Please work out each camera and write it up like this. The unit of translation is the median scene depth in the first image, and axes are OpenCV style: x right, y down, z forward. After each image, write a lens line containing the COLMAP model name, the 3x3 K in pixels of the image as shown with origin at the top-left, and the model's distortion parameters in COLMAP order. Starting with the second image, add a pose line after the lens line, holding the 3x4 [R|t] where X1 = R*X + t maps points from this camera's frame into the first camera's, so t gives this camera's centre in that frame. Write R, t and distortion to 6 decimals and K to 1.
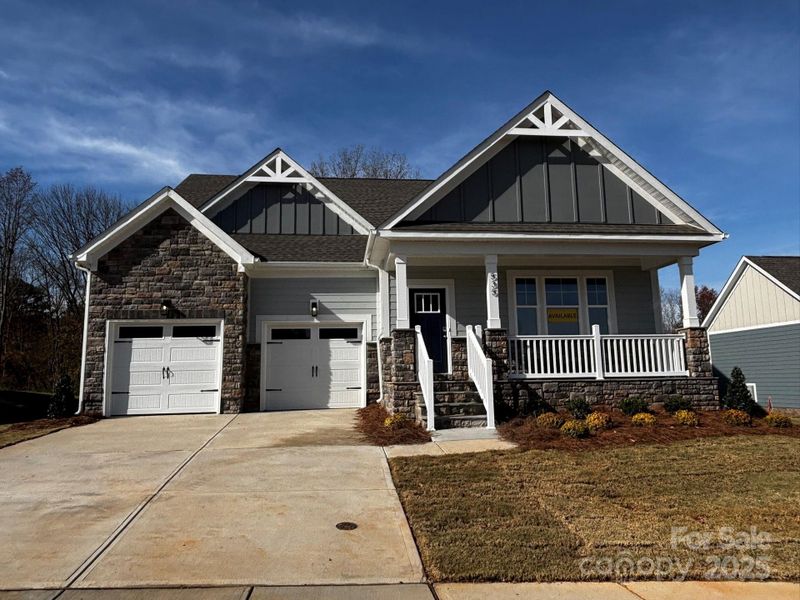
lens RADIAL K [[512.9, 0, 400.0], [0, 512.9, 300.0], [0, 0, 1]] dist [0.001572, -0.002322]
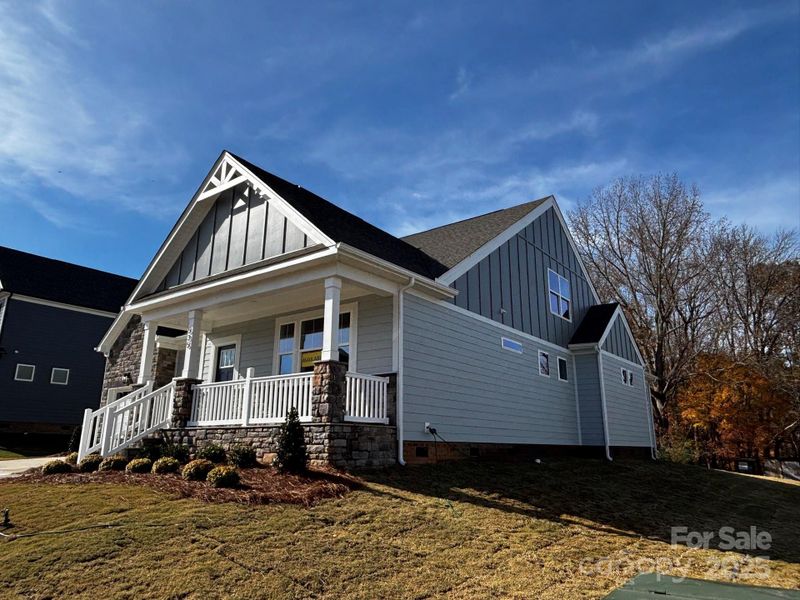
lens RADIAL K [[548.6, 0, 417.5], [0, 548.6, 296.2], [0, 0, 1]] dist [0.086700, -0.128803]
pose [[0.728215, -0.161918, -0.665948, 1.308430], [0.079852, 0.985118, -0.152203, 0.098142], [0.680681, 0.057659, 0.730307, 0.455473]]
